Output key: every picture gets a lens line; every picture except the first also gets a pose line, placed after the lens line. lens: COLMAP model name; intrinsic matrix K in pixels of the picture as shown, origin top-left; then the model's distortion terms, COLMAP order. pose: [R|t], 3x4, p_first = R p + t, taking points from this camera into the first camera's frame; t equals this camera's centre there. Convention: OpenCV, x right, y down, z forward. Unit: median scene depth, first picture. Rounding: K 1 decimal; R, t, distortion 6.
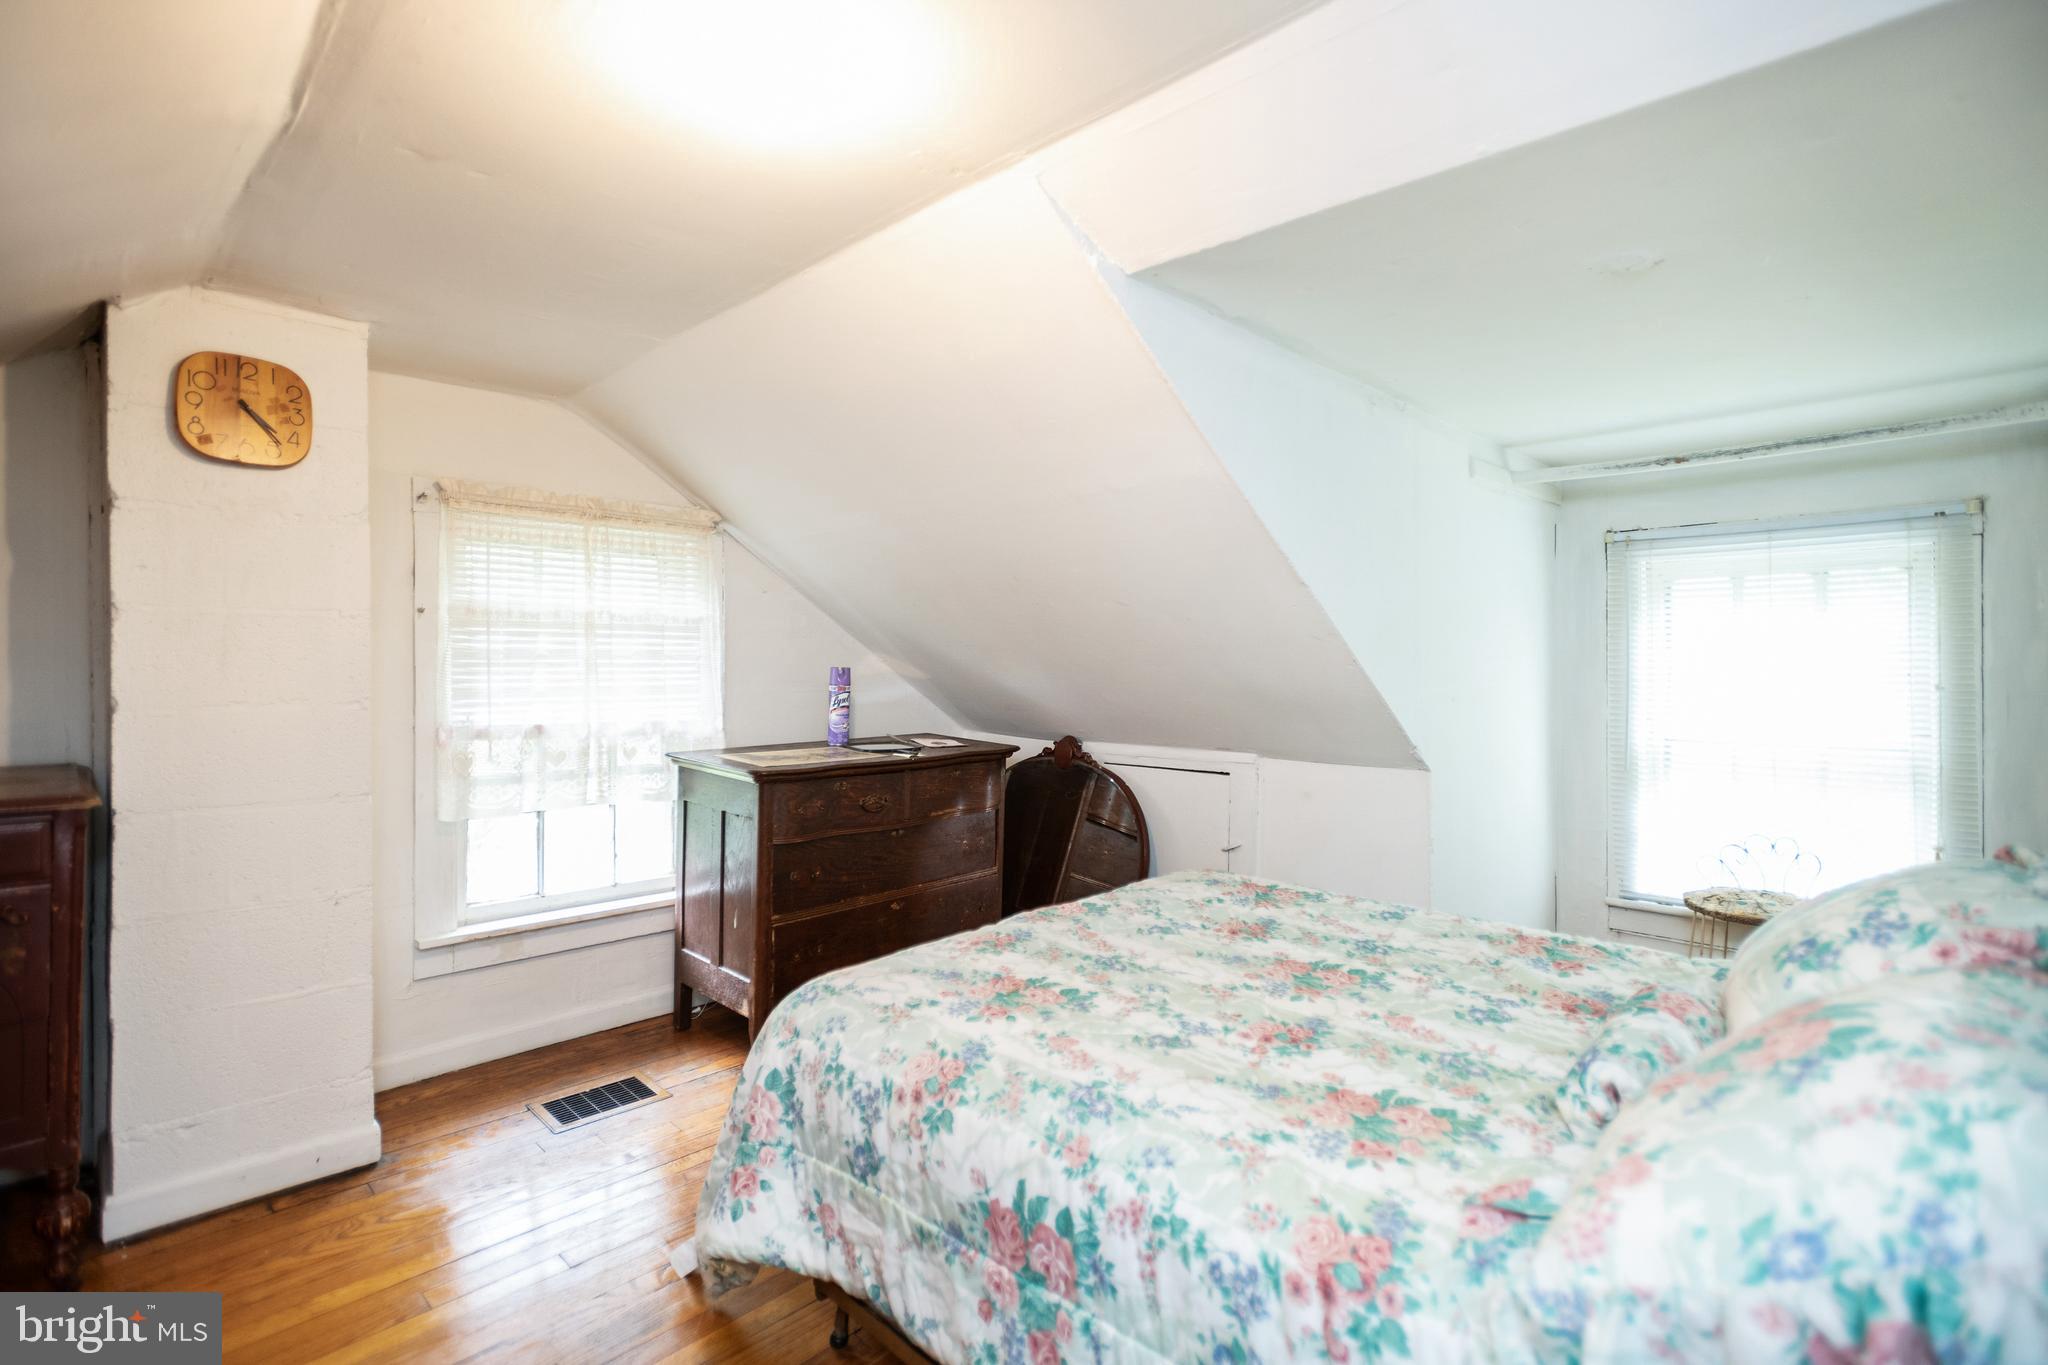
lens RADIAL K [[978.3, 0, 1024.0], [0, 978.3, 682.5], [0, 0, 1]] dist [0.021164, 0.000080]
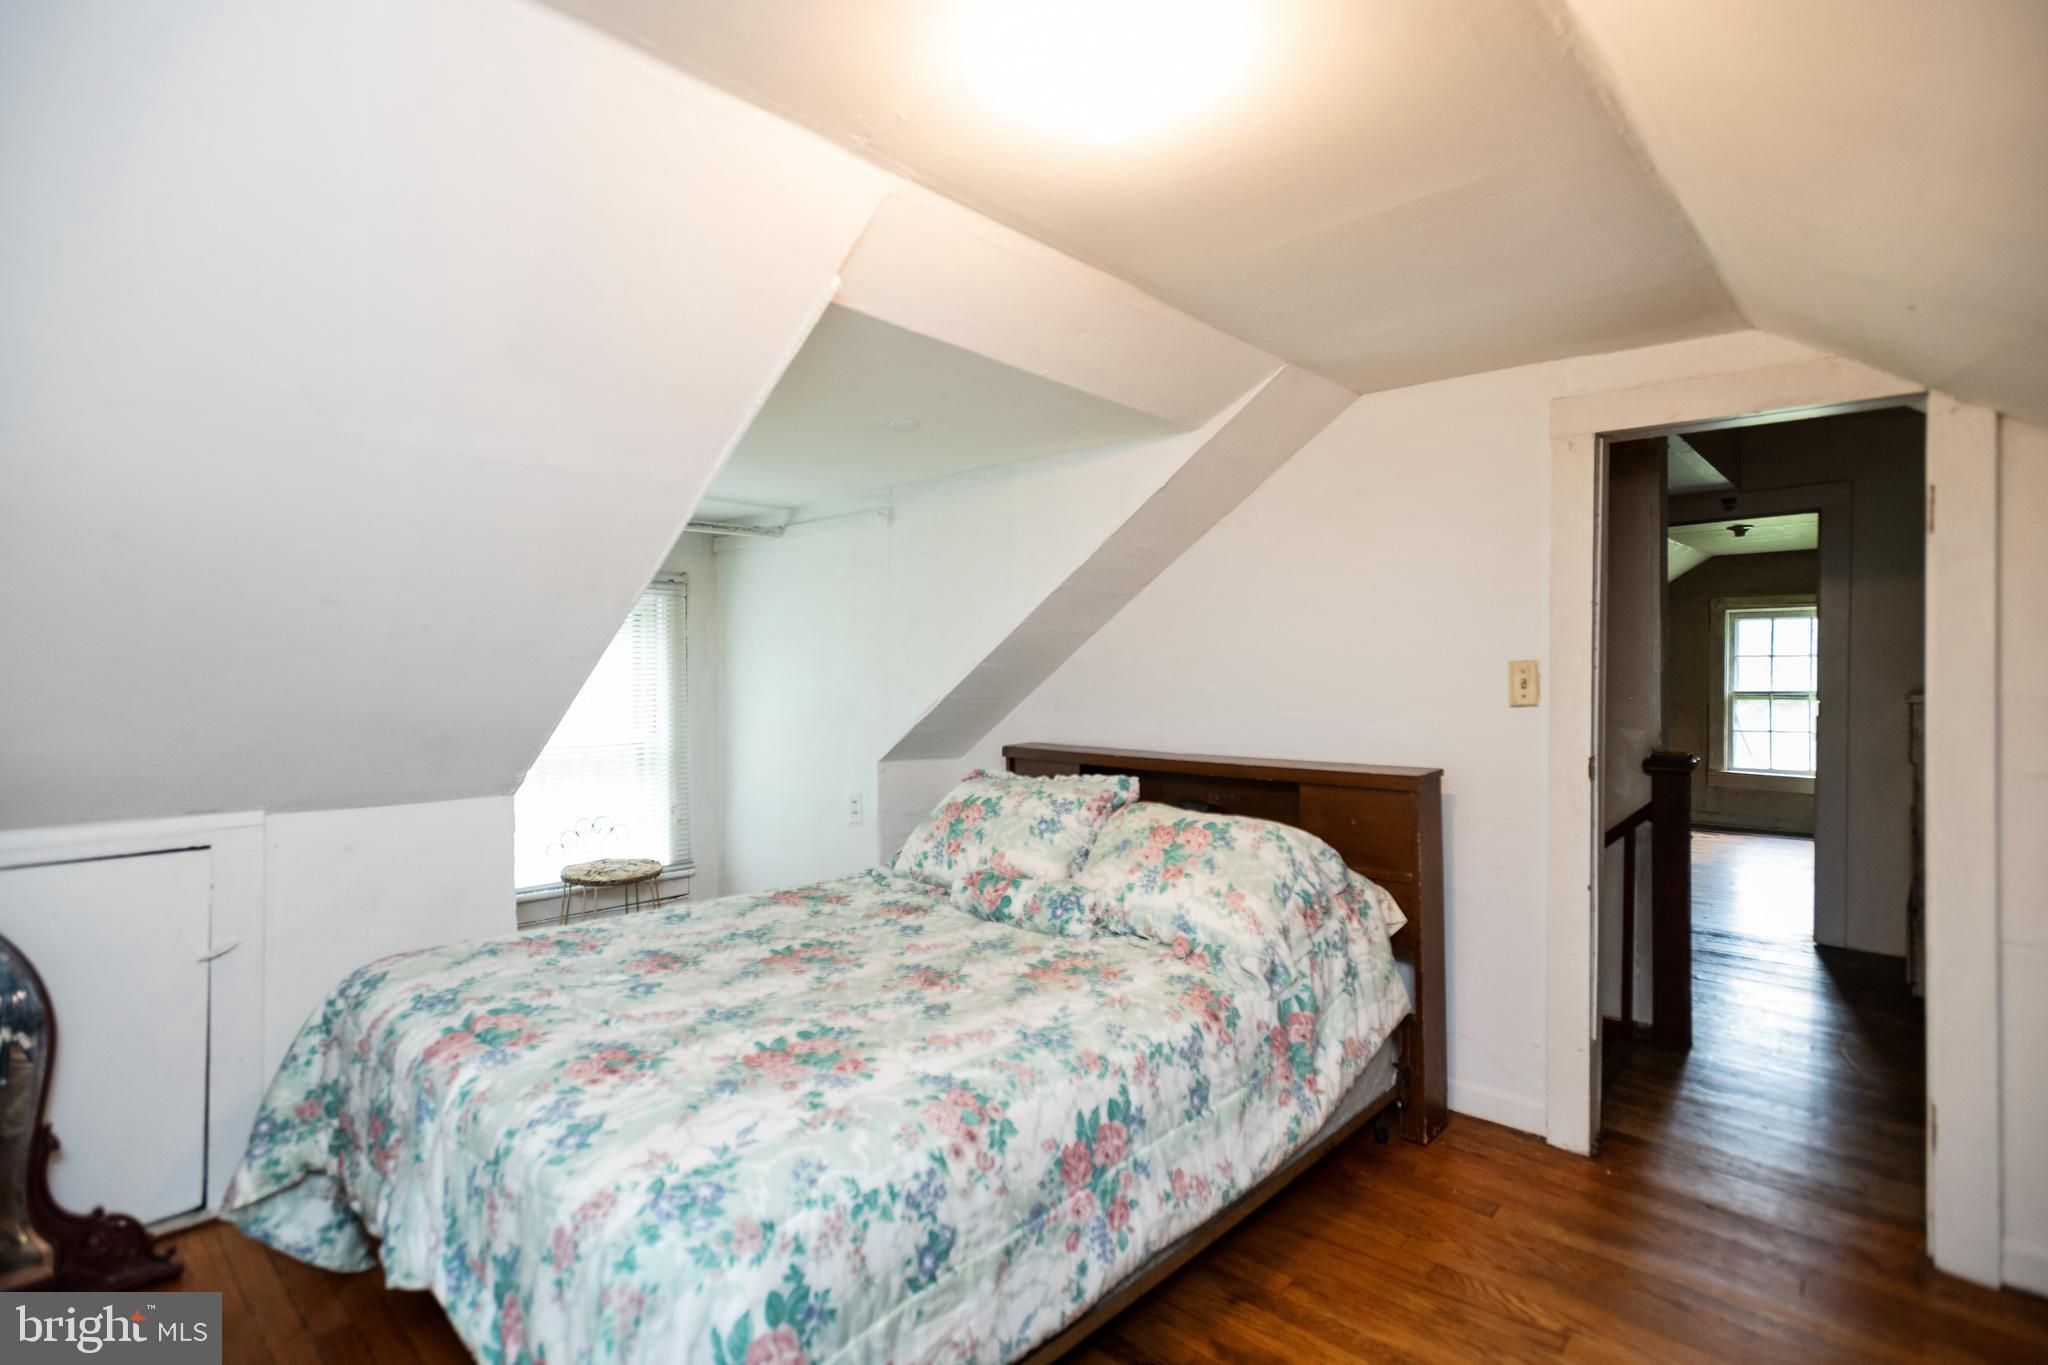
lens RADIAL K [[978.3, 0, 1024.0], [0, 978.3, 682.5], [0, 0, 1]] dist [0.021164, 0.000080]
pose [[-0.032327, -0.001147, 0.999477, -1.034407], [0.015436, 0.999880, 0.001647, -0.024761], [-0.999358, 0.015481, -0.032305, 0.934556]]
